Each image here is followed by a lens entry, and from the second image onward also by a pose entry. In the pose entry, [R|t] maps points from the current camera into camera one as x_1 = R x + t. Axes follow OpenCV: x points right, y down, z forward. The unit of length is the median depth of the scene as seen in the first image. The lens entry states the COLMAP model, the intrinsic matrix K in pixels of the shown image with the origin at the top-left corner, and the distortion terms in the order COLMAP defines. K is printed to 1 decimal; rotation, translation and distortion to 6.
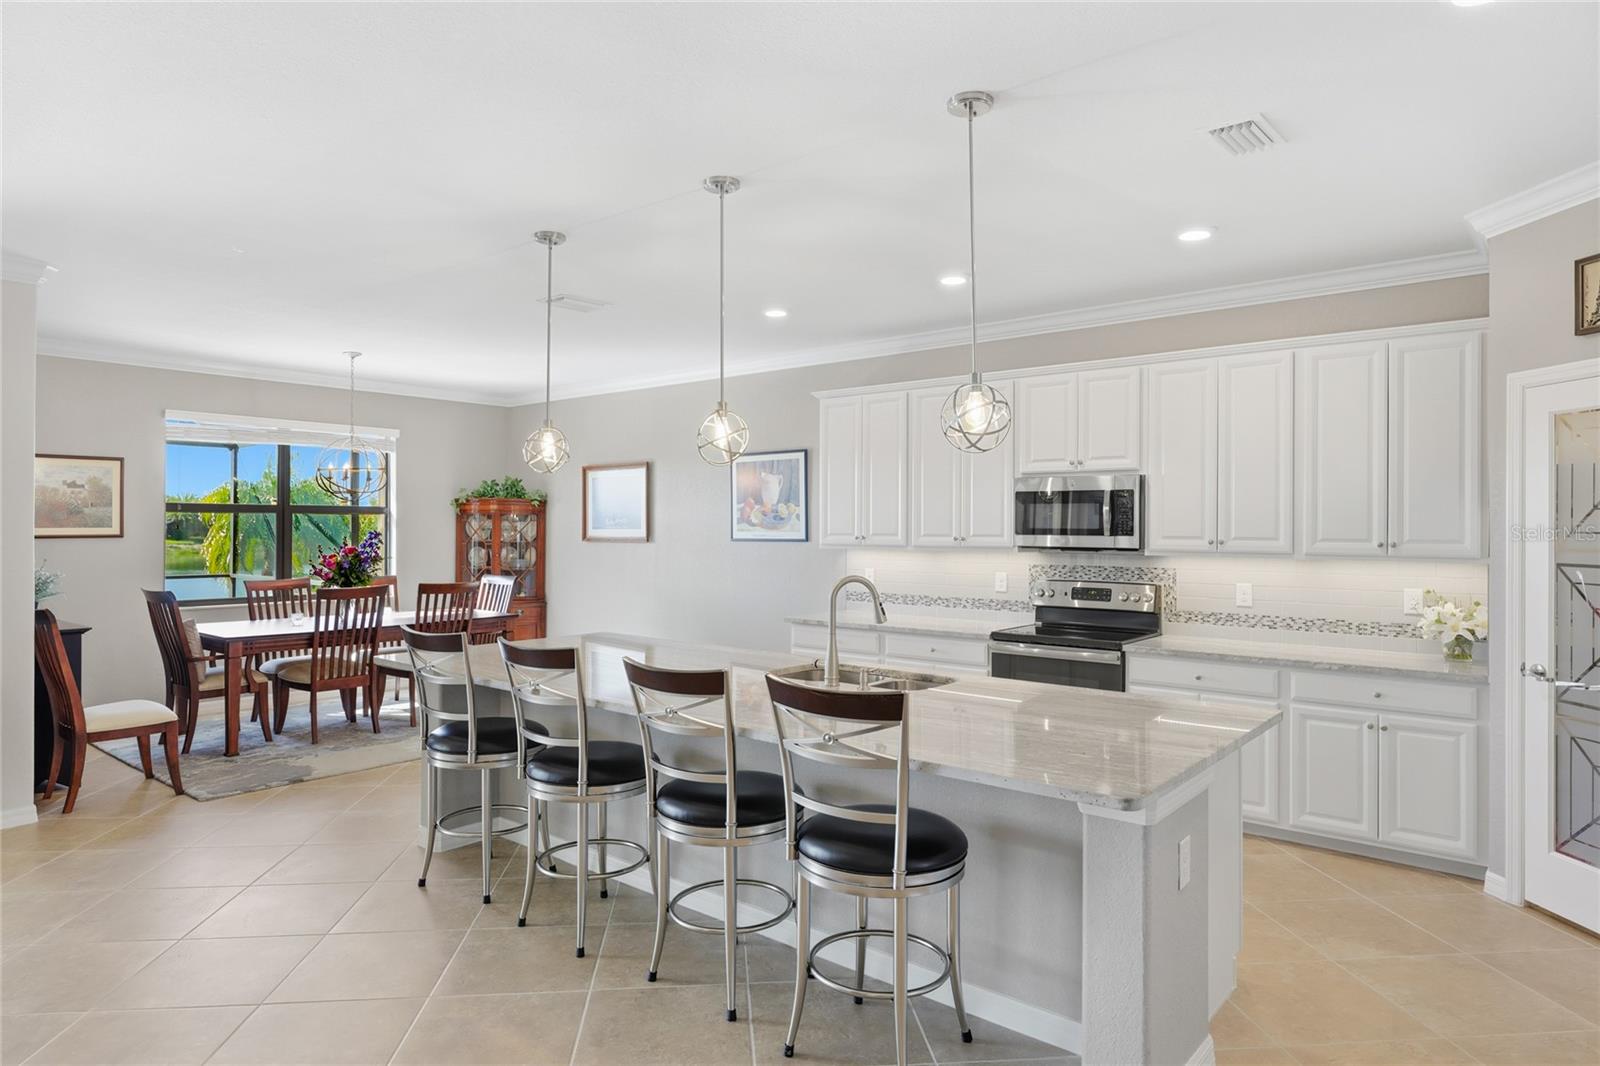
lens RADIAL K [[936.5, 0, 793.0], [0, 936.5, 515.3], [0, 0, 1]] dist [-0.004803, -0.001156]
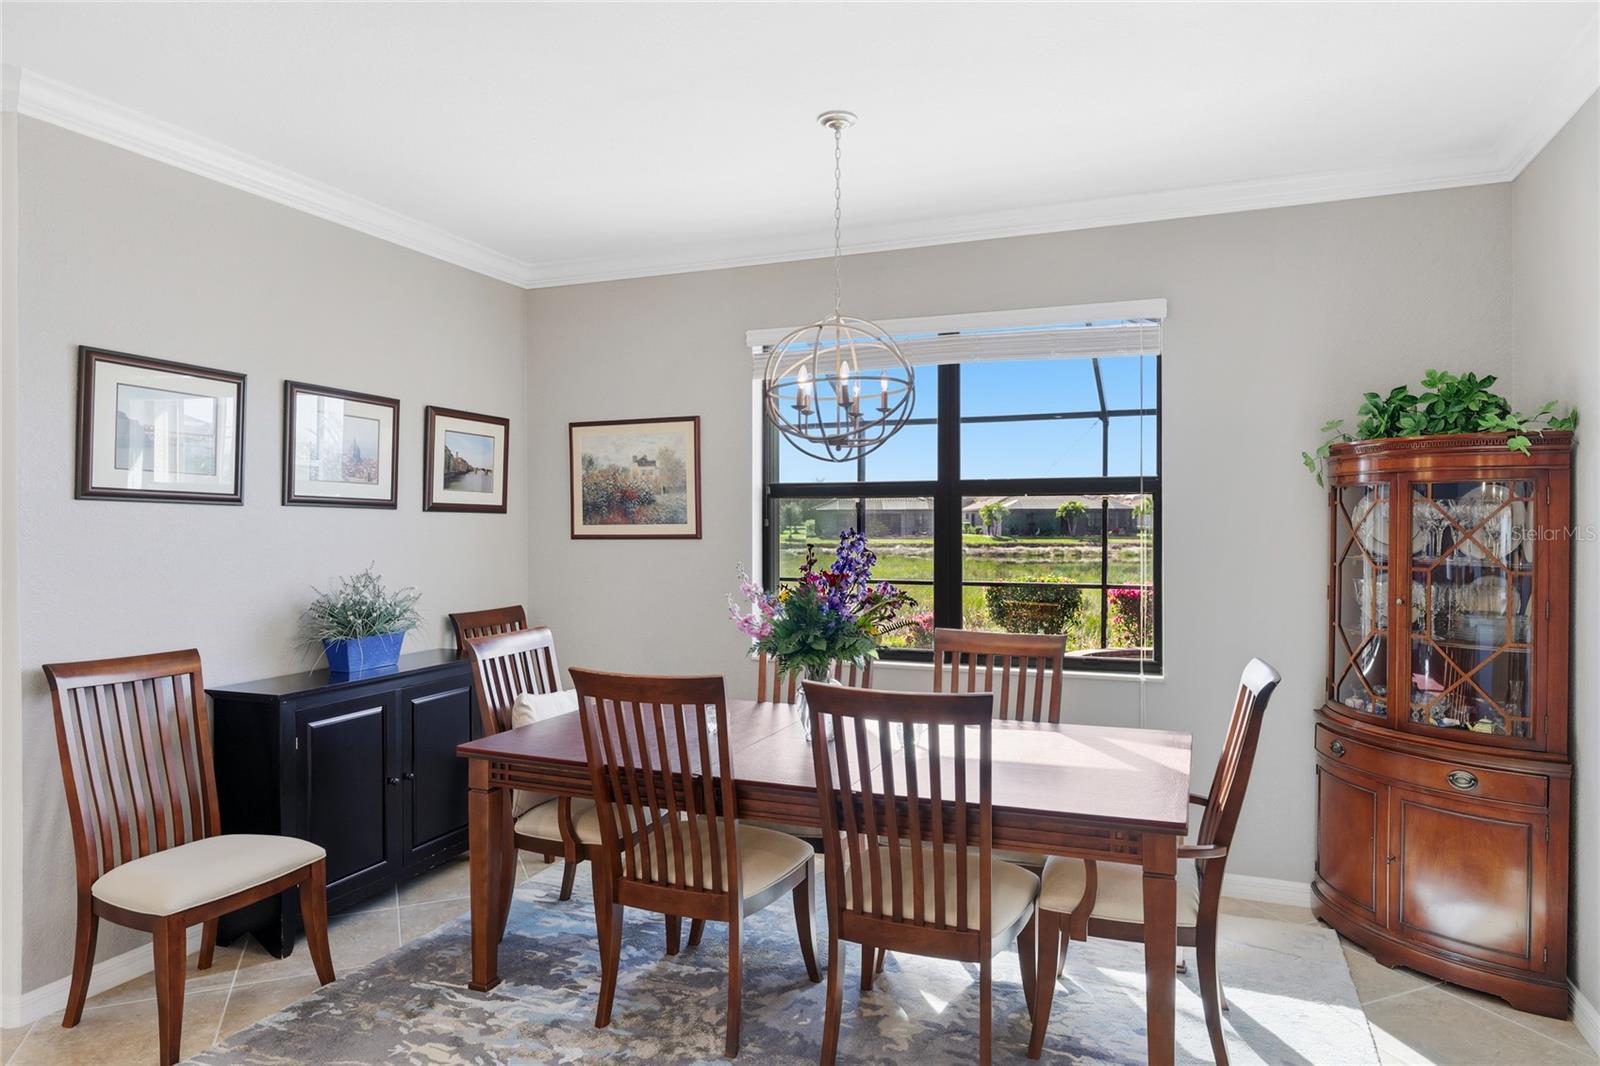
lens RADIAL K [[977.7, 0, 816.5], [0, 977.7, 523.4], [0, 0, 1]] dist [-0.008691, -0.000341]
pose [[0.306121, -0.001402, -0.951992, -0.060612], [0.014160, 0.999895, 0.003081, 0.014610], [0.951887, -0.014423, 0.306109, 1.072639]]
